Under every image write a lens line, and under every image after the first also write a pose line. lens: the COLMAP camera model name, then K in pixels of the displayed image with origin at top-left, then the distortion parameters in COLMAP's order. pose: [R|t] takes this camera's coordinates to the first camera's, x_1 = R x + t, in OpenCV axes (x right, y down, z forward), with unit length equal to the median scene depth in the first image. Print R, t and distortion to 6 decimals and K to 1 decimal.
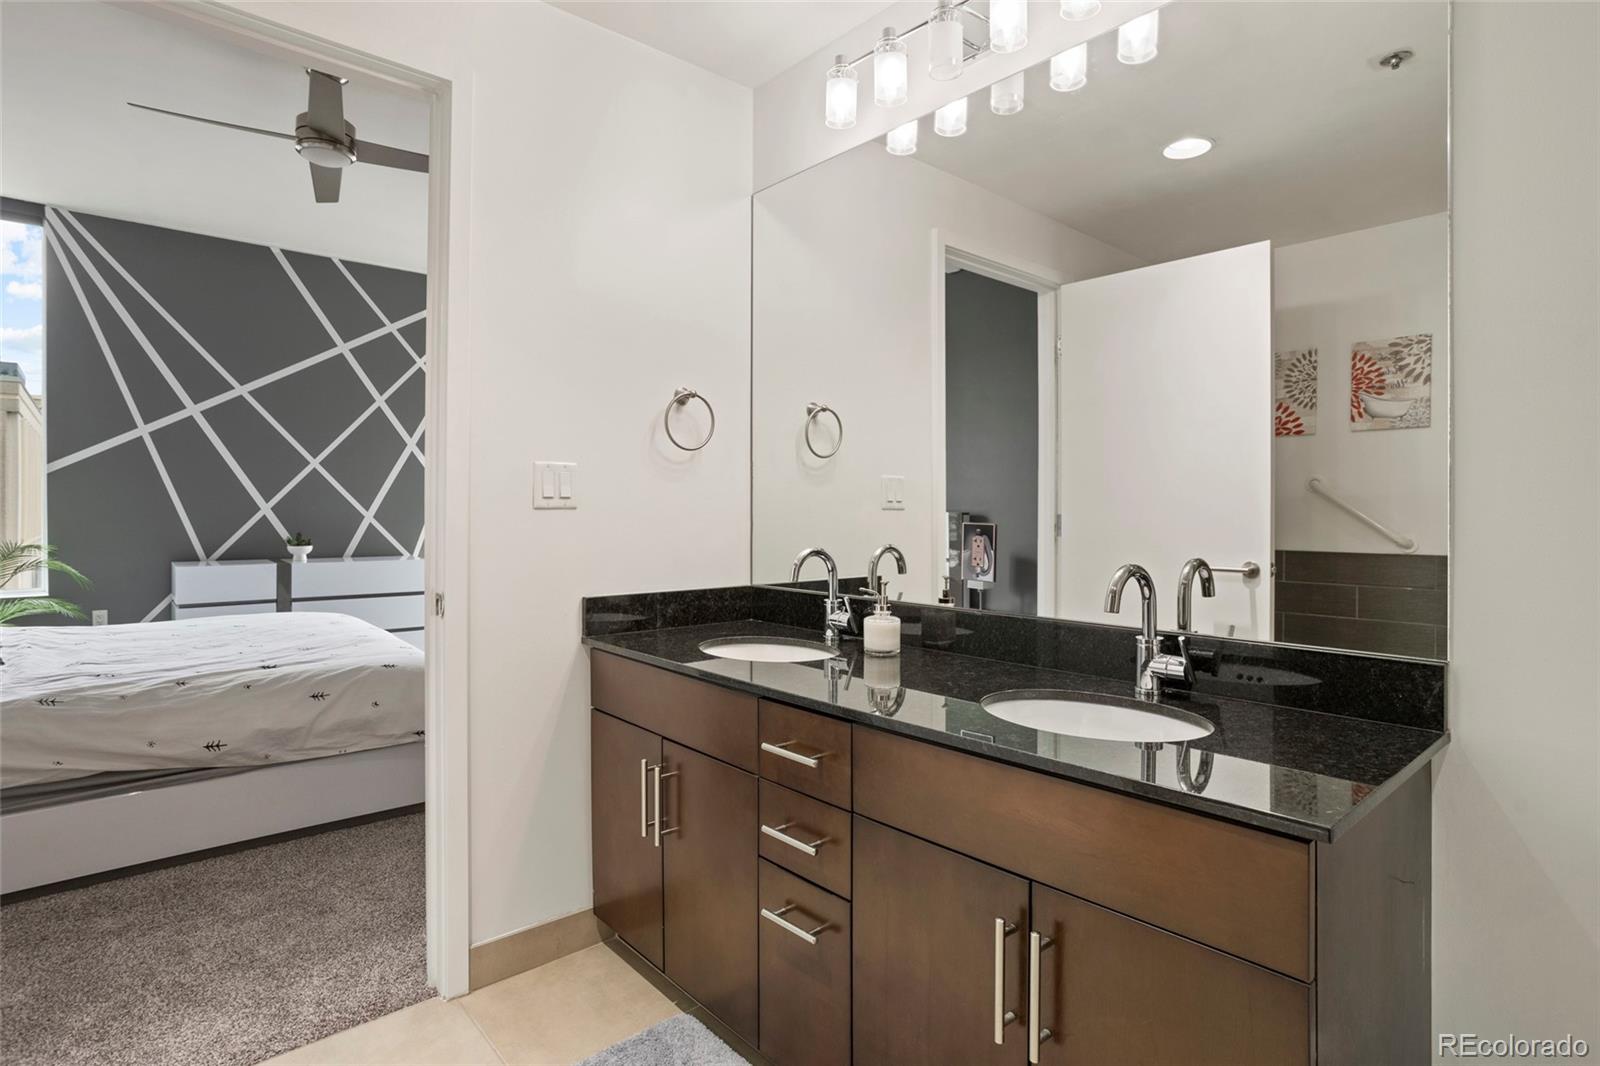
lens RADIAL K [[820.9, 0, 795.7], [0, 820.9, 512.7], [0, 0, 1]] dist [-0.045087, 0.022267]
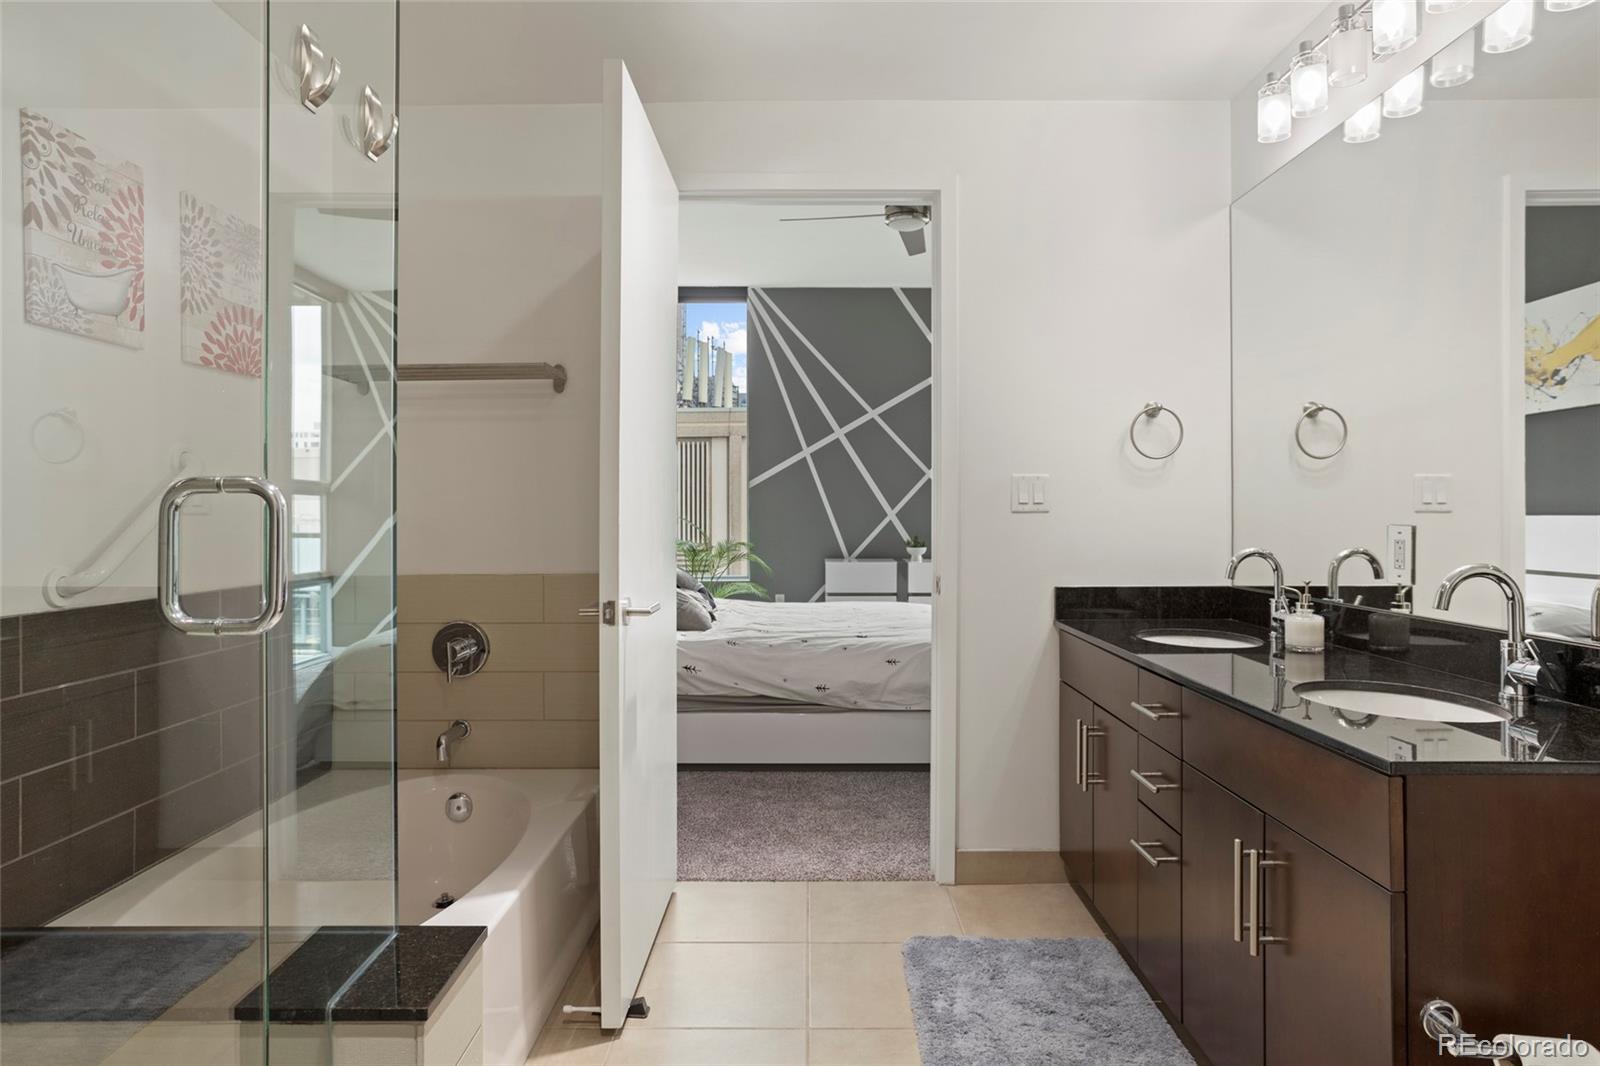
lens RADIAL K [[911.9, 0, 785.7], [0, 911.9, 509.3], [0, 0, 1]] dist [-0.046286, 0.029421]
pose [[0.747424, -0.008322, -0.664295, 0.290186], [0.001321, 0.999938, -0.011041, 0.004369], [0.664346, 0.007374, 0.747389, -0.219118]]
